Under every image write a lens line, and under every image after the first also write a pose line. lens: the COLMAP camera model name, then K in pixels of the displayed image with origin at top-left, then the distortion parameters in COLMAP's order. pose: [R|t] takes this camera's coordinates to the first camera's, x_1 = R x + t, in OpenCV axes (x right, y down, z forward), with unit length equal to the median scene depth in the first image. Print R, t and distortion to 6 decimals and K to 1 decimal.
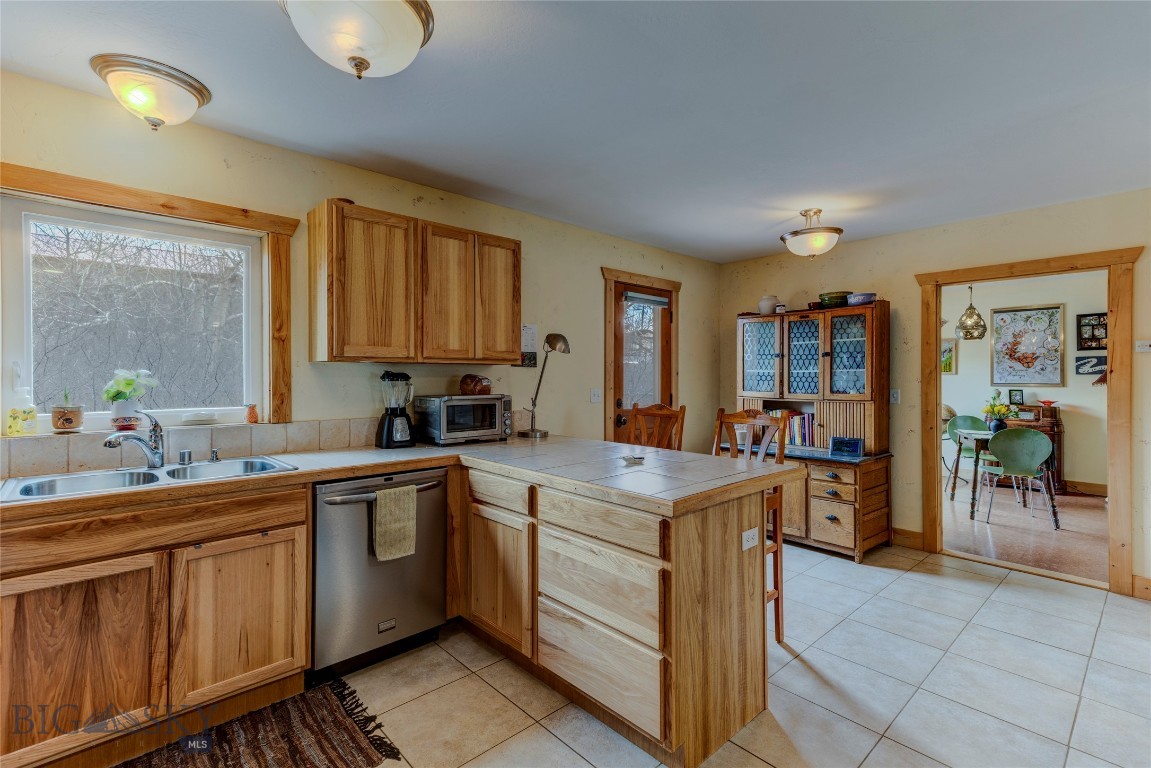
lens RADIAL K [[544.5, 0, 582.9], [0, 544.5, 376.5], [0, 0, 1]] dist [0.032937, 0.000291]
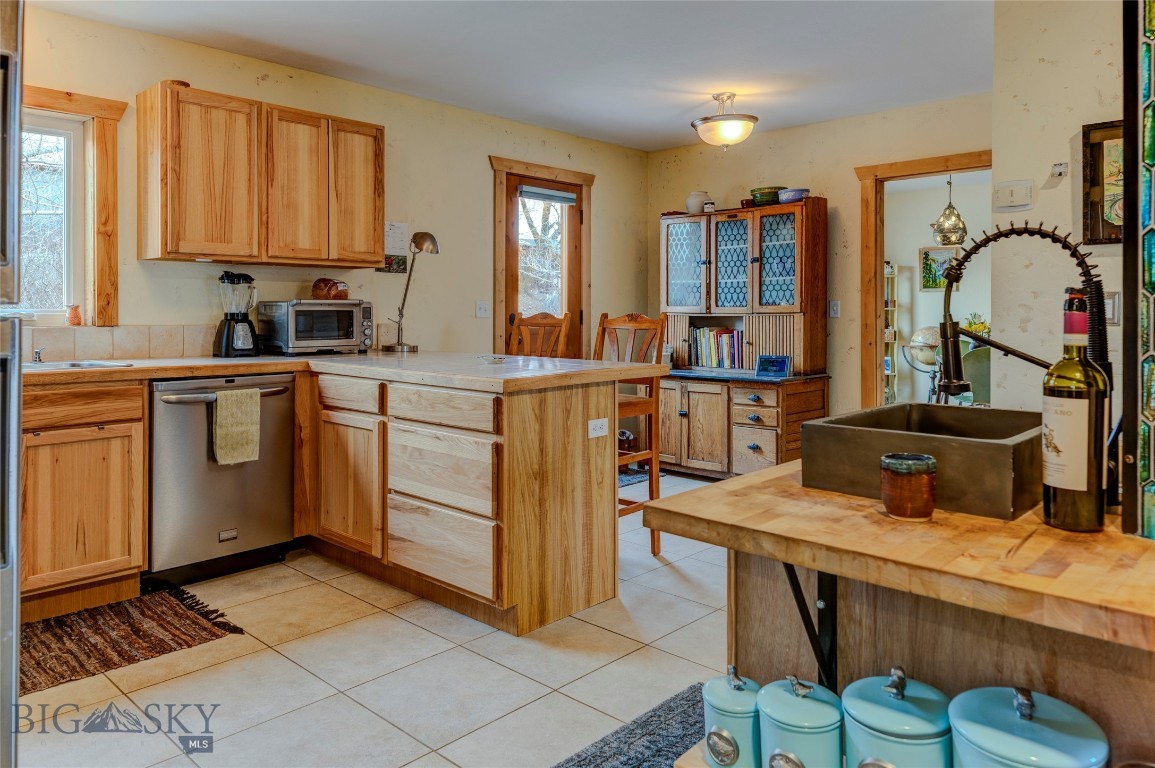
lens RADIAL K [[832.4, 0, 584.4], [0, 832.4, 304.8], [0, 0, 1]] dist [0.038953, -0.002972]
pose [[0.997618, -0.004371, 0.068848, 0.159219], [0.005255, 0.999906, -0.012661, 0.079544], [-0.068786, 0.012993, 0.997547, -0.496067]]
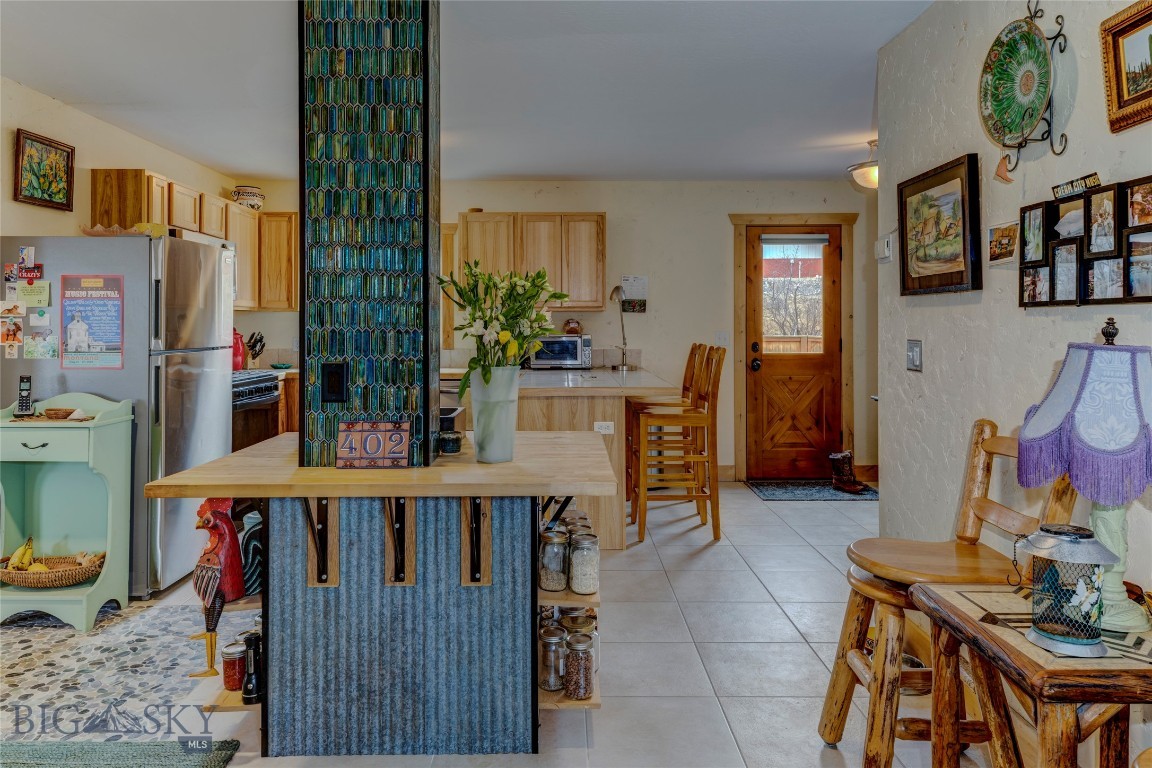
lens RADIAL K [[844.7, 0, 577.5], [0, 844.7, 323.4], [0, 0, 1]] dist [0.068387, -0.000091]
pose [[0.719797, -0.006128, -0.694157, 1.666608], [0.001297, 0.999971, -0.007483, 0.030820], [0.694183, 0.004486, 0.719785, -0.619769]]
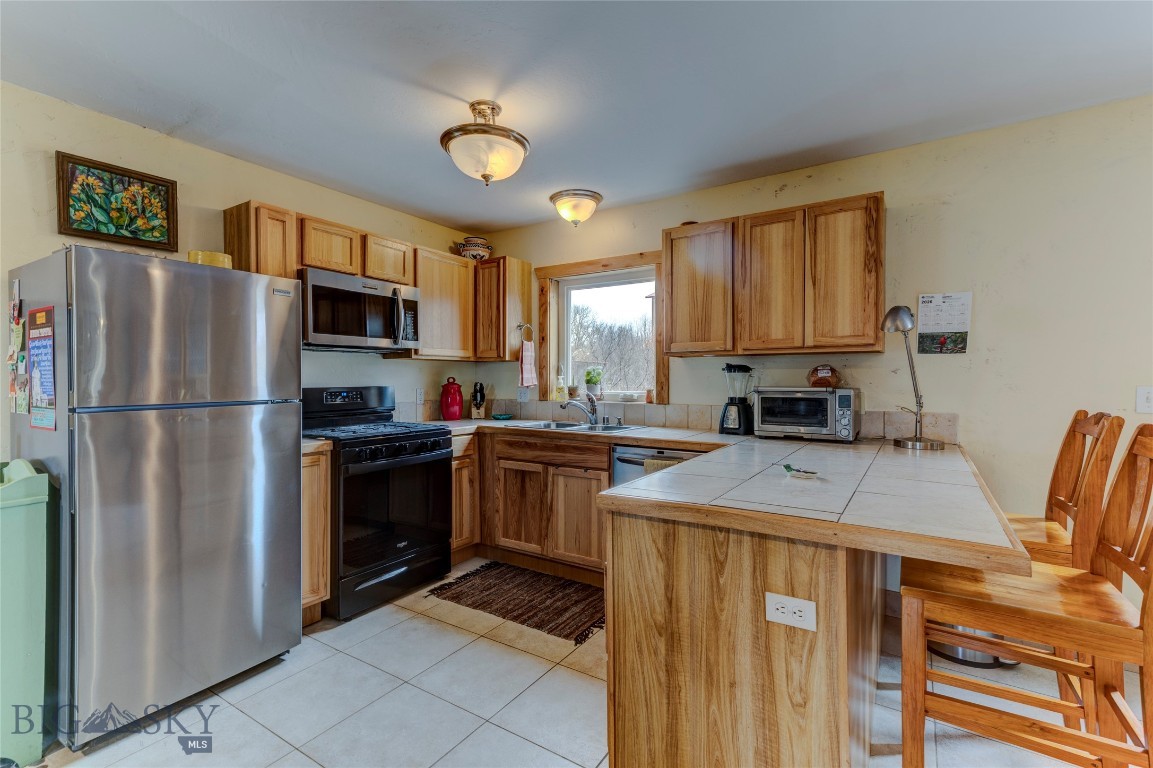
lens RADIAL K [[544.1, 0, 570.2], [0, 544.1, 380.5], [0, 0, 1]] dist [0.034199, 0.000128]
pose [[0.203643, -0.000032, -0.979045, 0.792411], [-0.001781, 0.999998, -0.000403, 0.031111], [0.979044, 0.001826, 0.203642, 0.571698]]
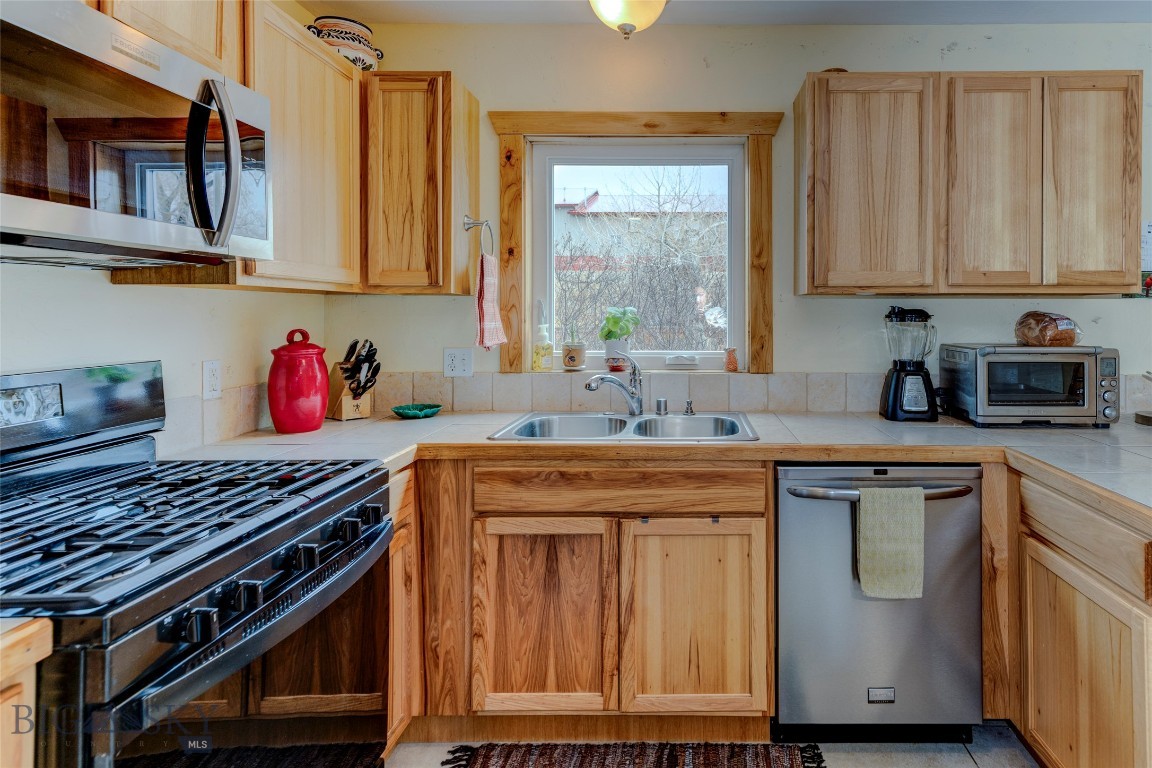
lens RADIAL K [[631.3, 0, 675.2], [0, 631.3, 312.8], [0, 0, 1]] dist [0.016624, 0.000061]
pose [[0.718551, -0.001679, -0.695472, -0.005286], [-0.000564, 0.999995, -0.002998, 0.000065], [0.695474, 0.002546, 0.718546, 0.291492]]
